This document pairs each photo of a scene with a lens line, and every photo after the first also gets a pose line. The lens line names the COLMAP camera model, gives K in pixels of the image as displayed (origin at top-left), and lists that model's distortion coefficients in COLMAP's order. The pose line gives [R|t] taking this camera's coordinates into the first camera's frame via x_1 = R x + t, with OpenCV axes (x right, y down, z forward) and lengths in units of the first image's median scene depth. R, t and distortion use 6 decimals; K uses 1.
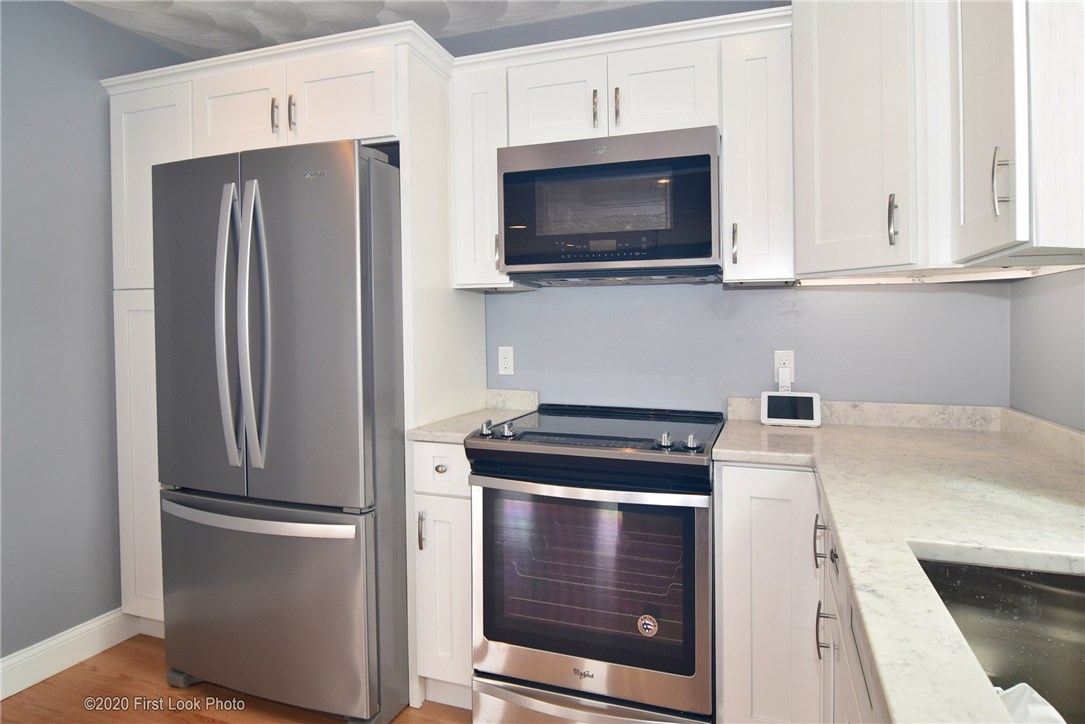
lens RADIAL K [[640.7, 0, 539.0], [0, 640.7, 332.5], [0, 0, 1]] dist [-0.001950, 0.000131]
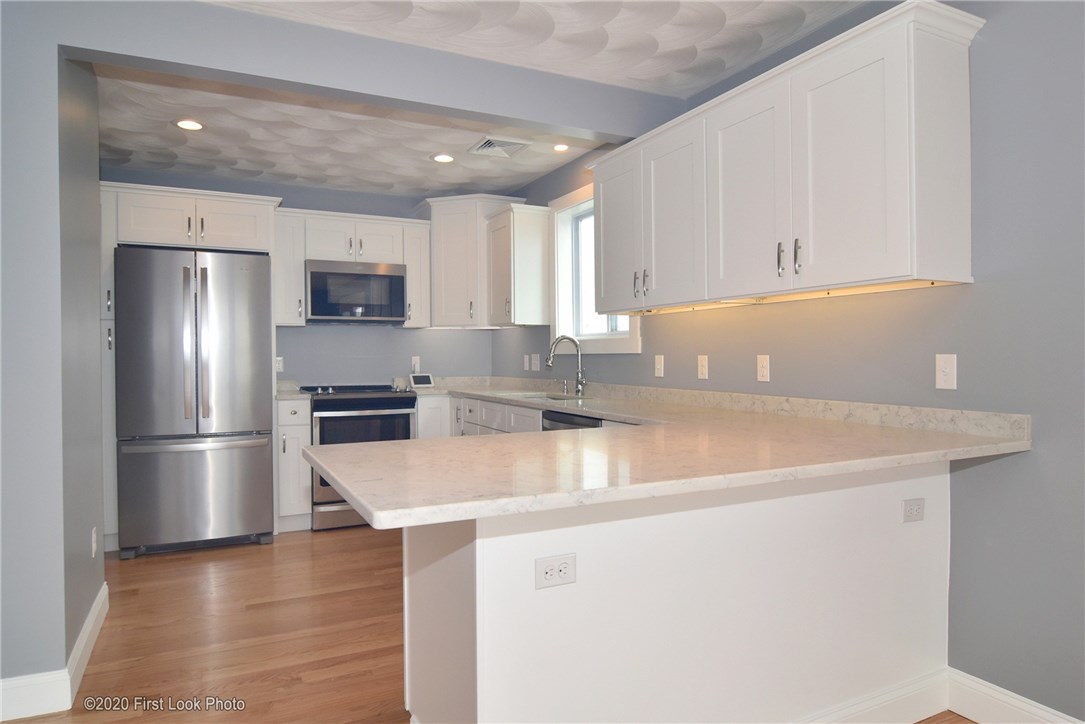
lens RADIAL K [[681.1, 0, 544.1], [0, 681.1, 355.1], [0, 0, 1]] dist [-0.034266, -0.000185]
pose [[0.671766, -0.000257, 0.740763, -1.240531], [0.012851, 0.999853, -0.011308, 0.061565], [-0.740652, 0.017116, 0.671671, -1.095596]]
